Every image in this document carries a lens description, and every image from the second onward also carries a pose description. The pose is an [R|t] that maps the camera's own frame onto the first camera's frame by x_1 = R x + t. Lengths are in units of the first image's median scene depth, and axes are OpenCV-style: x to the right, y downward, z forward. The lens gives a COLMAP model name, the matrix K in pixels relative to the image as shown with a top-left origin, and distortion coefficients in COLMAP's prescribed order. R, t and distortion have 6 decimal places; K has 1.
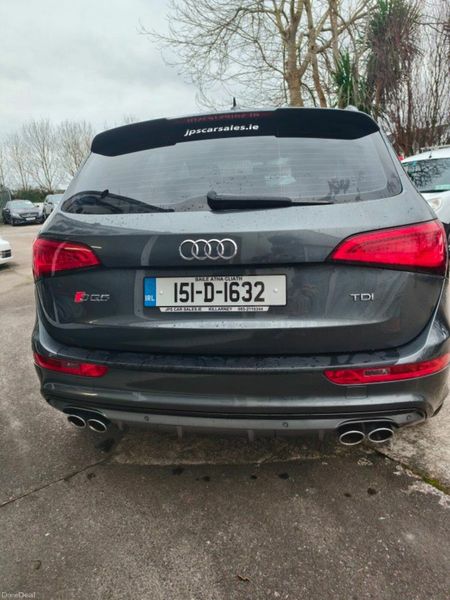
lens RADIAL K [[427.2, 0, 226.2], [0, 427.2, 301.6], [0, 0, 1]] dist [0.025558, -0.022001]
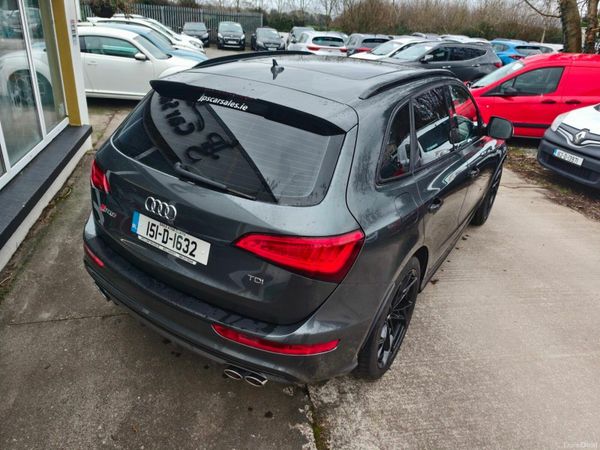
lens RADIAL K [[427.2, 0, 299.4], [0, 427.2, 226.5], [0, 0, 1]] dist [0.025558, -0.022001]
pose [[0.906439, 0.290327, -0.306723, 0.727685], [-0.227434, 0.947506, 0.224735, -0.440324], [0.355869, -0.133950, 0.924887, -0.077734]]
